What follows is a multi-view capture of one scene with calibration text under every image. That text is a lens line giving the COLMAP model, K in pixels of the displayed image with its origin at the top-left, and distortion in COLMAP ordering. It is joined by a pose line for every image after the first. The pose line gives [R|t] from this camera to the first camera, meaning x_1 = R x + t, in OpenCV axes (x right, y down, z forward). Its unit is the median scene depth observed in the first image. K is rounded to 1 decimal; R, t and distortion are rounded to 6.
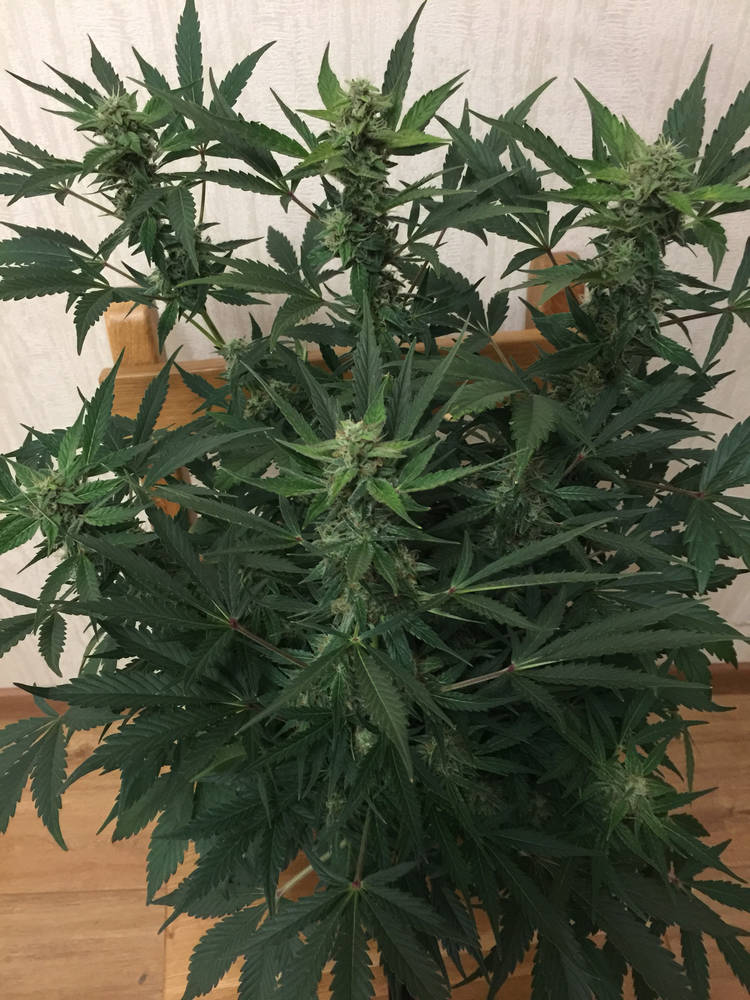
lens RADIAL K [[869.2, 0, 382.8], [0, 869.2, 498.7], [0, 0, 1]] dist [0.051067, -0.048405]
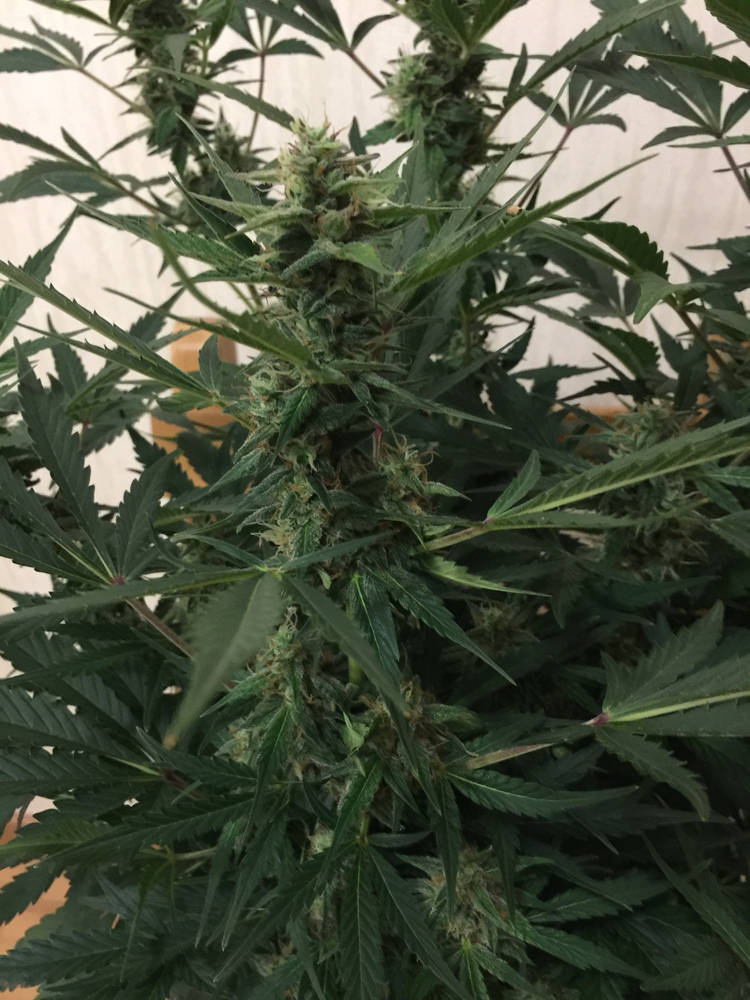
lens RADIAL K [[869.2, 0, 368.9], [0, 869.2, 504.7], [0, 0, 1]] dist [0.051067, -0.048405]
pose [[0.977678, 0.097740, -0.185993, 0.083332], [-0.136147, 0.968931, -0.206485, 0.166271], [0.160032, 0.227199, 0.960609, 0.398461]]
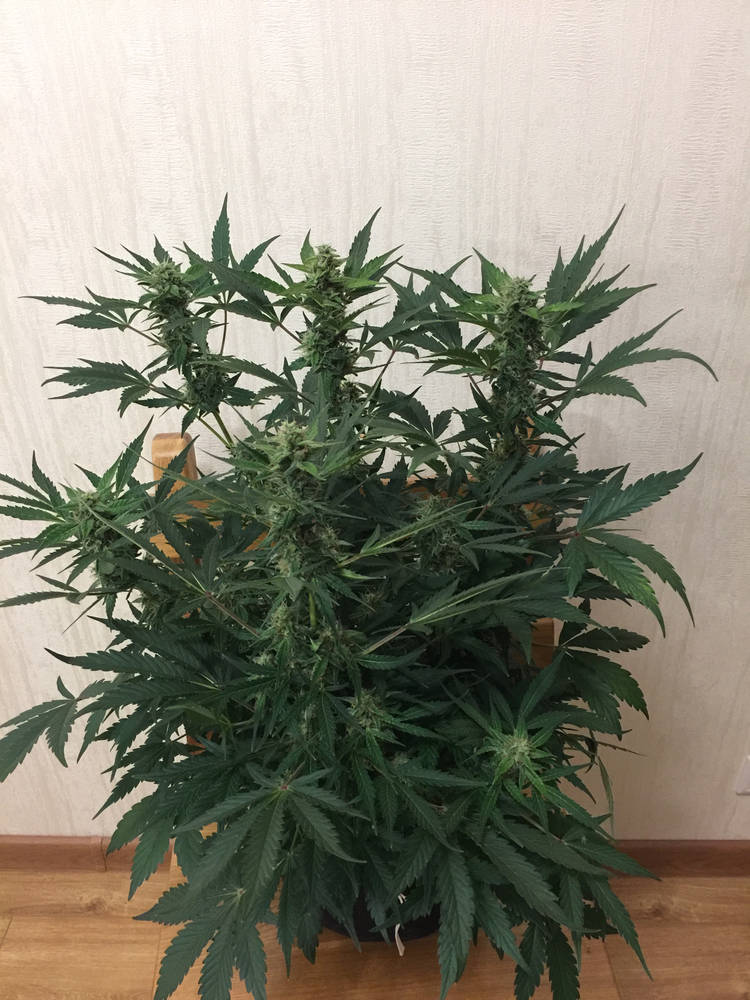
lens RADIAL K [[869.2, 0, 385.4], [0, 869.2, 494.9], [0, 0, 1]] dist [0.051067, -0.048405]
pose [[0.998142, 0.012679, -0.059603, 0.159438], [-0.028602, 0.961157, -0.274516, 0.314799], [0.053807, 0.275711, 0.959734, -0.288166]]
